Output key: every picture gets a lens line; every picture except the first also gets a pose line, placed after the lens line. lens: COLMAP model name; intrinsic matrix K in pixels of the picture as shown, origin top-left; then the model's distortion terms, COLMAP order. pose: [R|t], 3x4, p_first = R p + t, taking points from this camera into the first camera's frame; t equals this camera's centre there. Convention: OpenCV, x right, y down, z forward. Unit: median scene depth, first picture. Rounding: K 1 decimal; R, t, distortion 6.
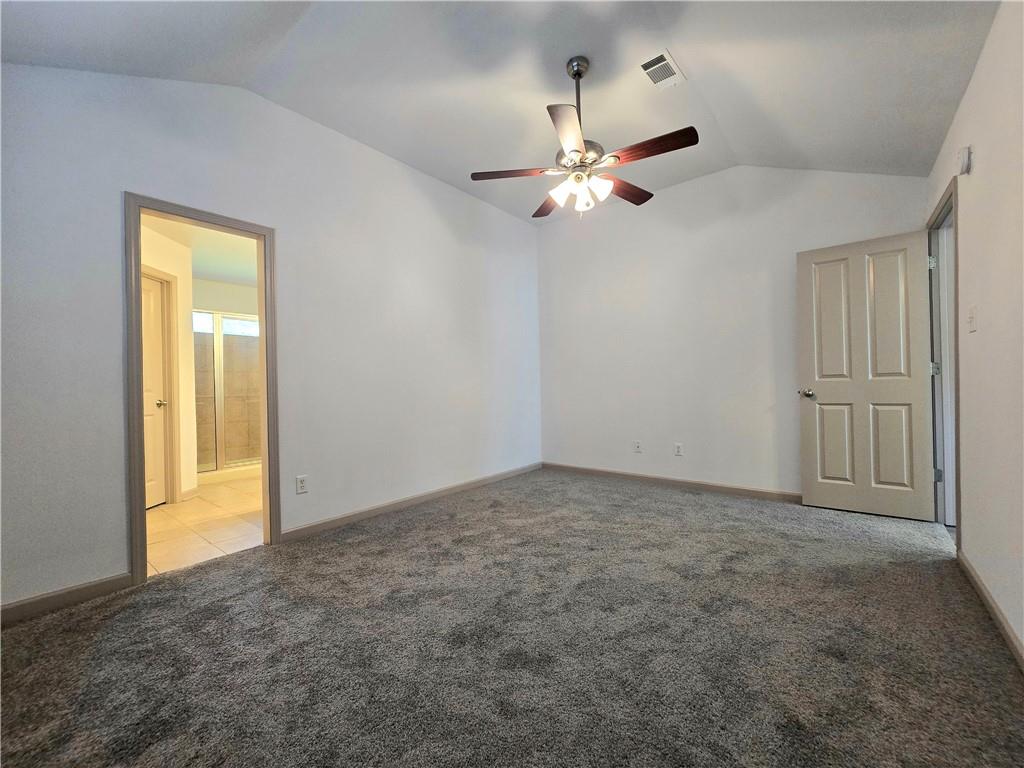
lens RADIAL K [[419.4, 0, 513.3], [0, 419.4, 385.2], [0, 0, 1]] dist [-0.000281, 0.000081]
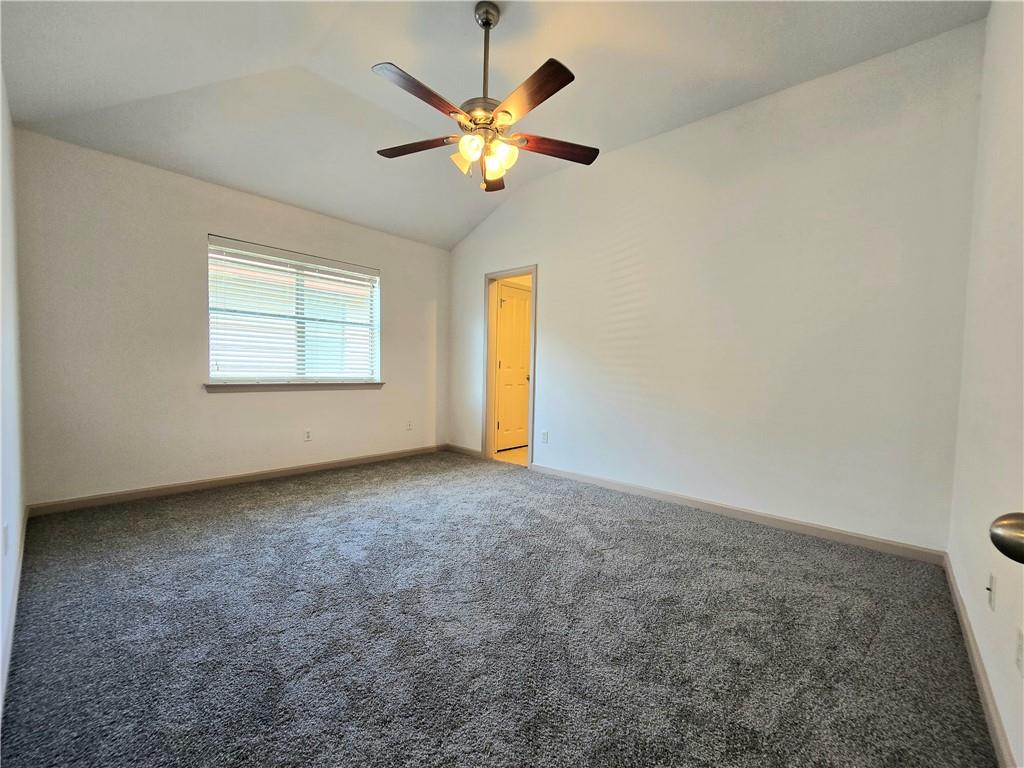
lens RADIAL K [[419.4, 0, 513.3], [0, 419.4, 384.1], [0, 0, 1]] dist [-0.000281, 0.000081]
pose [[-0.054078, 0.064935, -0.996423, 0.787408], [-0.017019, 0.997678, 0.065941, -0.030988], [0.998392, 0.020524, -0.052847, 0.816834]]
